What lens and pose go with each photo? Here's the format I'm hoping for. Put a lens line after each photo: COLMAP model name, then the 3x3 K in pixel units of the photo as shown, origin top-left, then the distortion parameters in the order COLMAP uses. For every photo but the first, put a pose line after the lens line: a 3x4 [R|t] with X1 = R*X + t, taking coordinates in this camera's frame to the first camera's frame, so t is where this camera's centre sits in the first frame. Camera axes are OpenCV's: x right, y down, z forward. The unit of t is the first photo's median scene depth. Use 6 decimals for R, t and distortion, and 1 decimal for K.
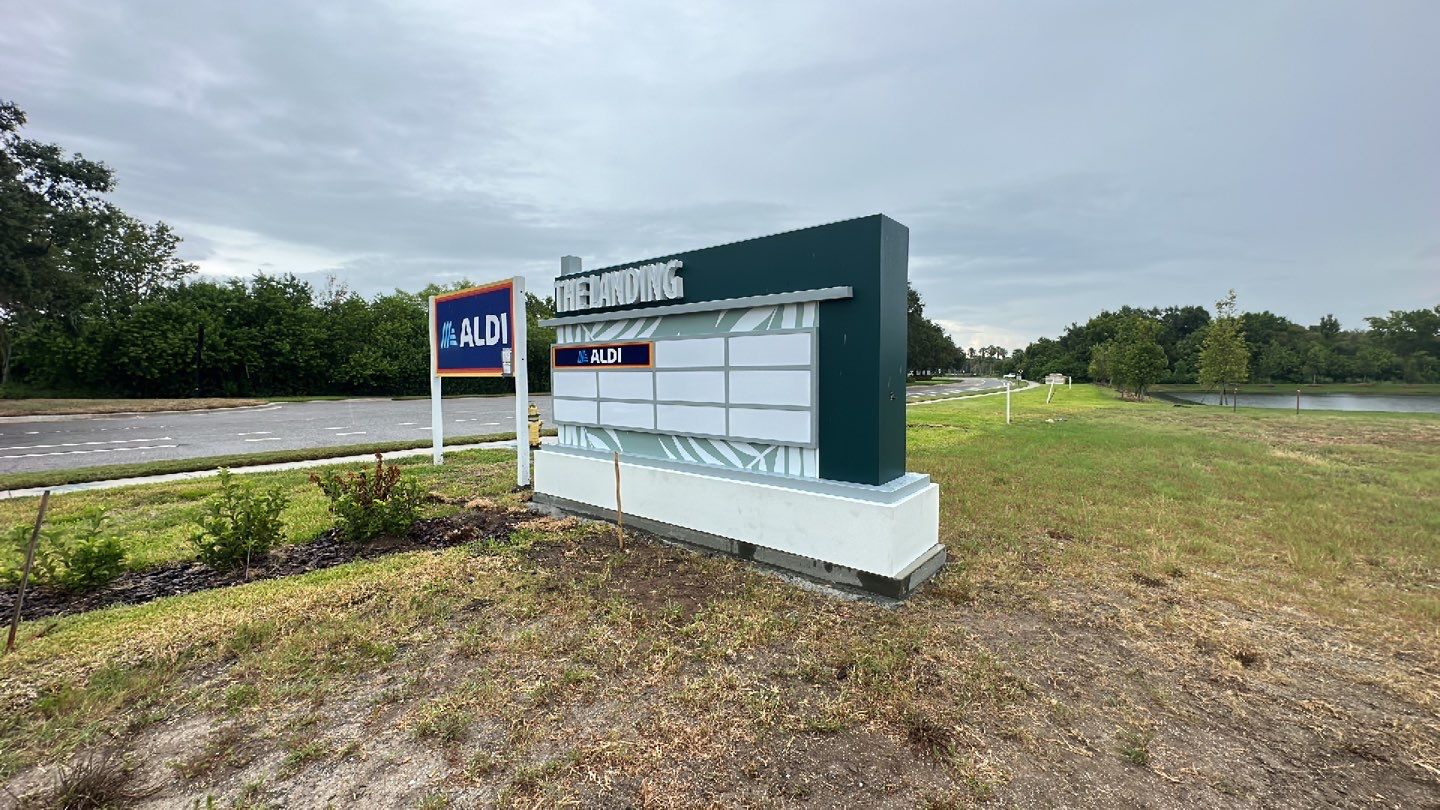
lens RADIAL K [[530.6, 0, 726.0], [0, 530.6, 398.9], [0, 0, 1]] dist [-0.000991, -0.000048]
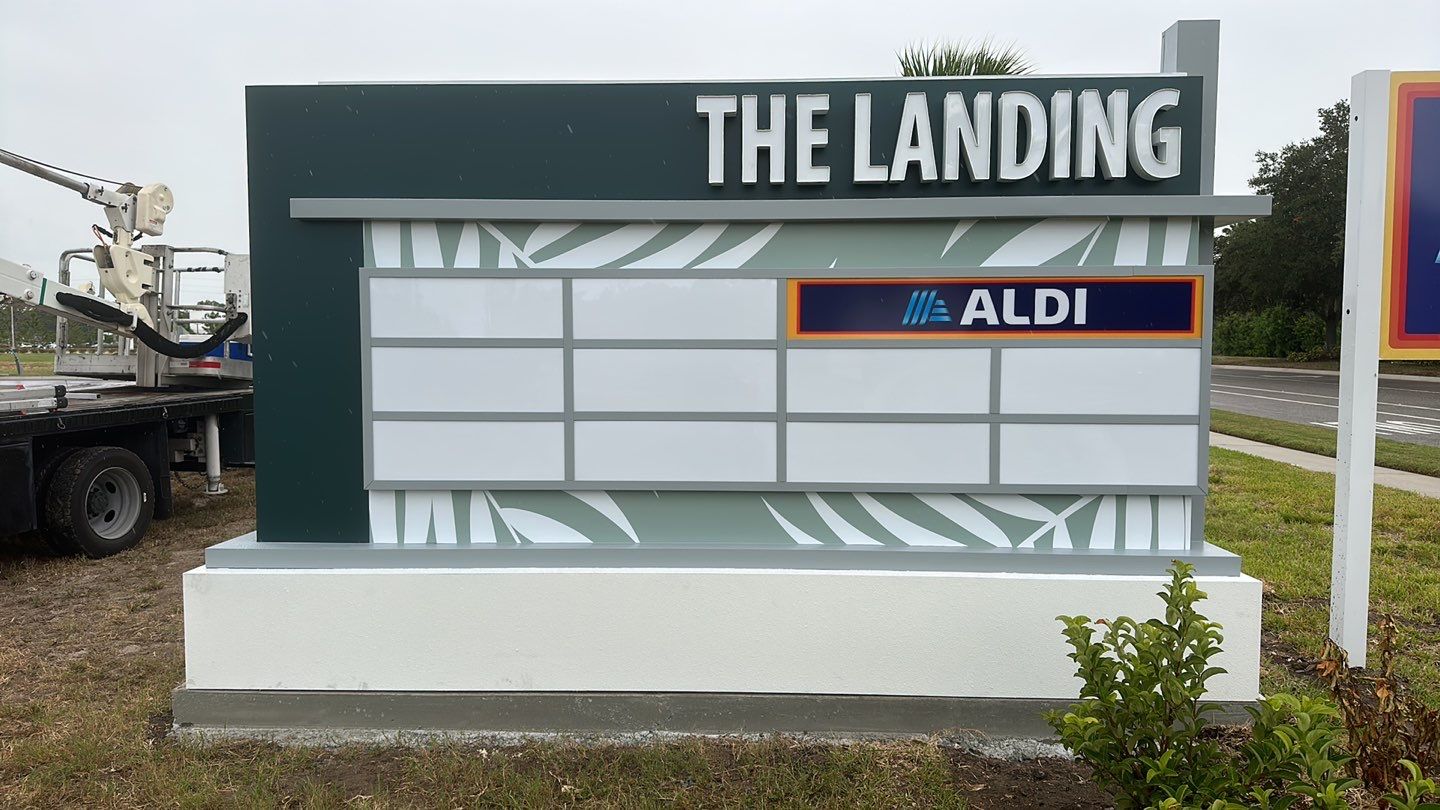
lens RADIAL K [[910.4, 0, 720.3], [0, 910.4, 416.1], [0, 0, 1]] dist [0.142422, -0.239969]
pose [[0.806517, -0.028133, 0.590542, -0.618526], [0.025278, 0.999595, 0.013098, -0.007321], [-0.590671, 0.004364, 0.806901, 0.429501]]
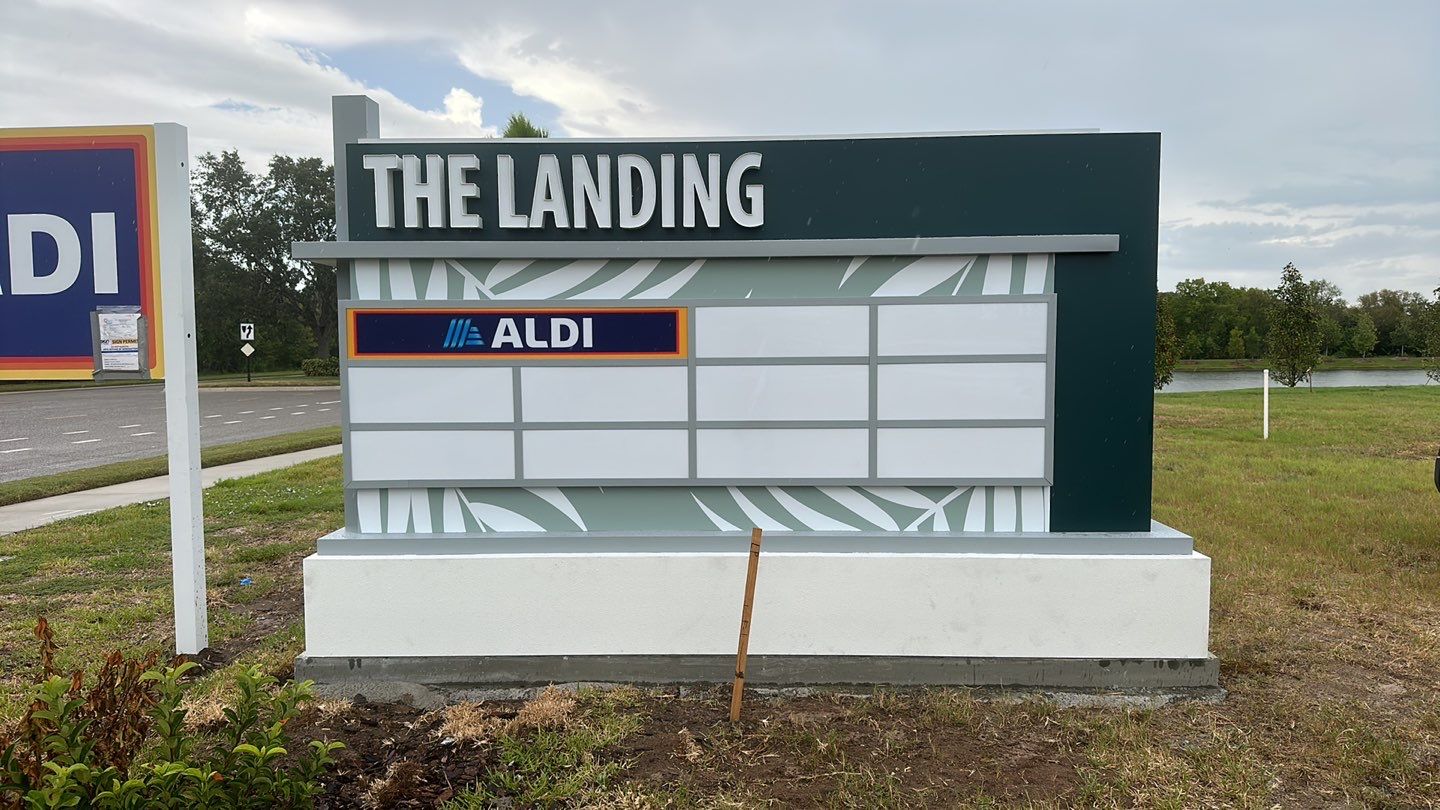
lens RADIAL K [[773.2, 0, 695.1], [0, 773.2, 416.6], [0, 0, 1]] dist [0.042285, -0.001384]
pose [[0.796892, -0.029762, 0.603388, -0.596374], [0.033216, 0.999433, 0.005429, -0.006568], [-0.603208, 0.015716, 0.797429, 0.412162]]
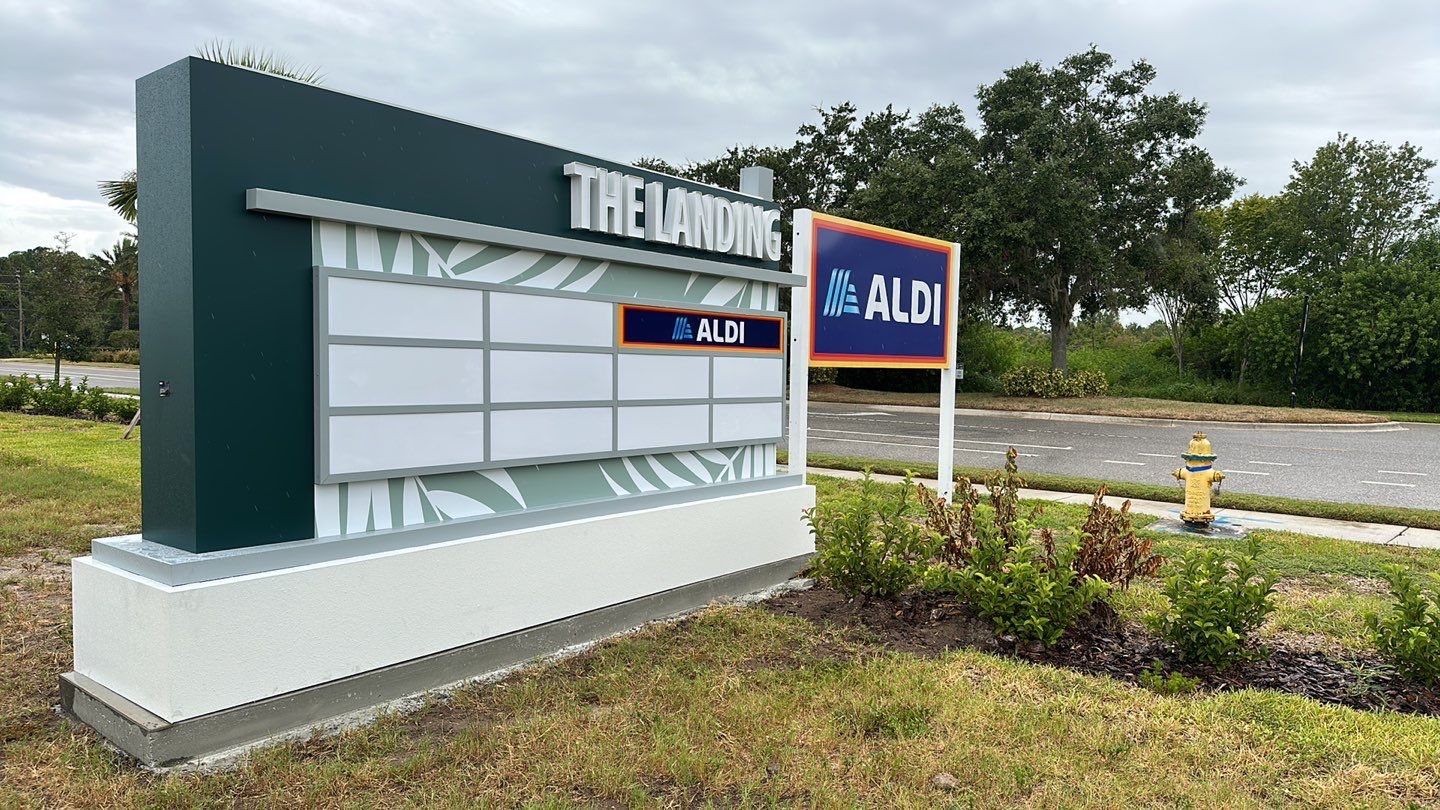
lens RADIAL K [[968.0, 0, 726.3], [0, 968.0, 410.8], [0, 0, 1]] dist [0.092367, -0.127147]
pose [[-0.005962, -0.040696, 0.999154, -1.239084], [0.035714, 0.998525, 0.040884, -0.027772], [-0.999344, 0.035927, -0.004499, 0.891845]]
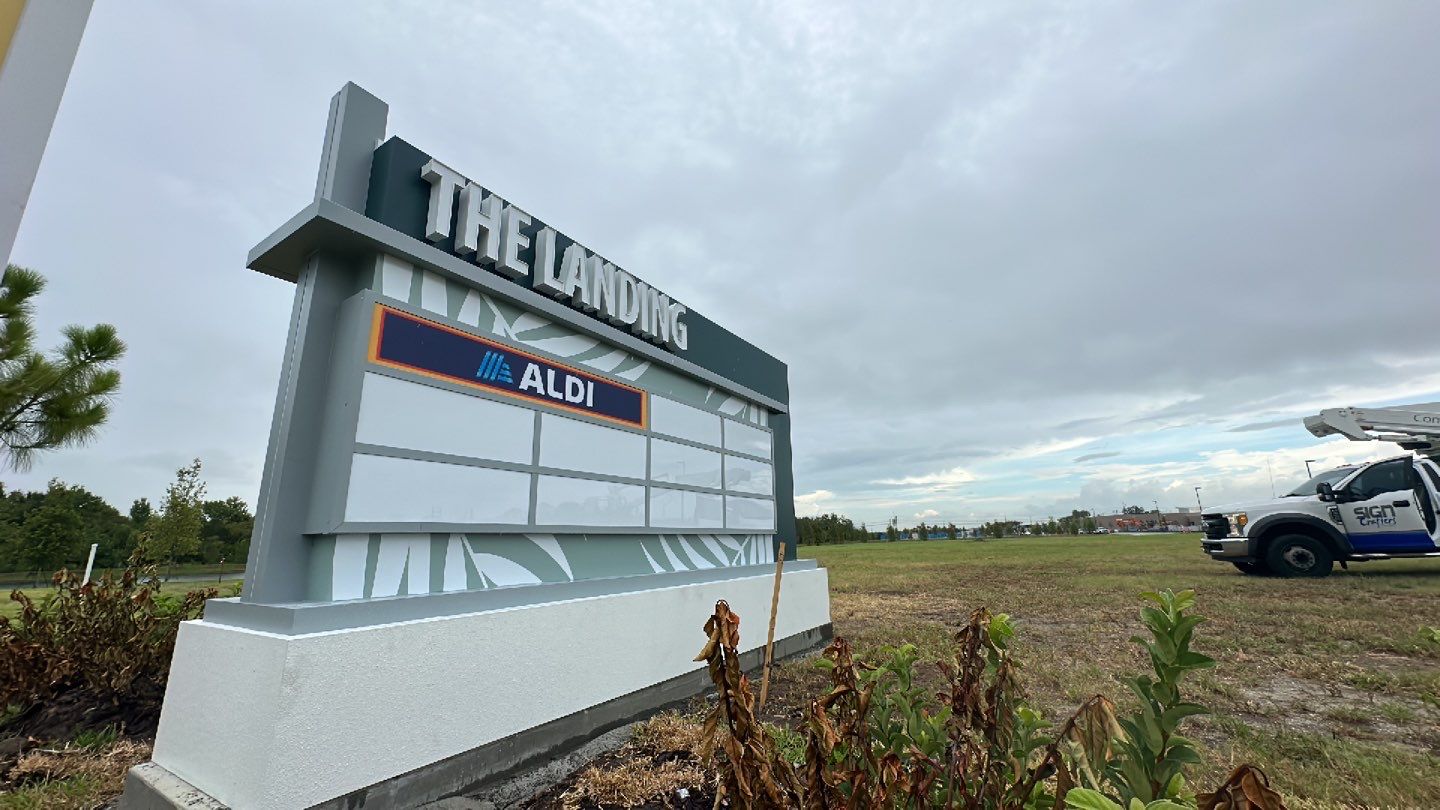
lens RADIAL K [[553.2, 0, 719.6], [0, 553.2, 405.2], [0, 0, 1]] dist [-0.003448, -0.000239]
pose [[-0.108316, 0.245931, 0.963216, -0.833438], [0.067916, 0.968484, -0.239639, 0.083019], [-0.991794, 0.039461, -0.121605, 1.014885]]
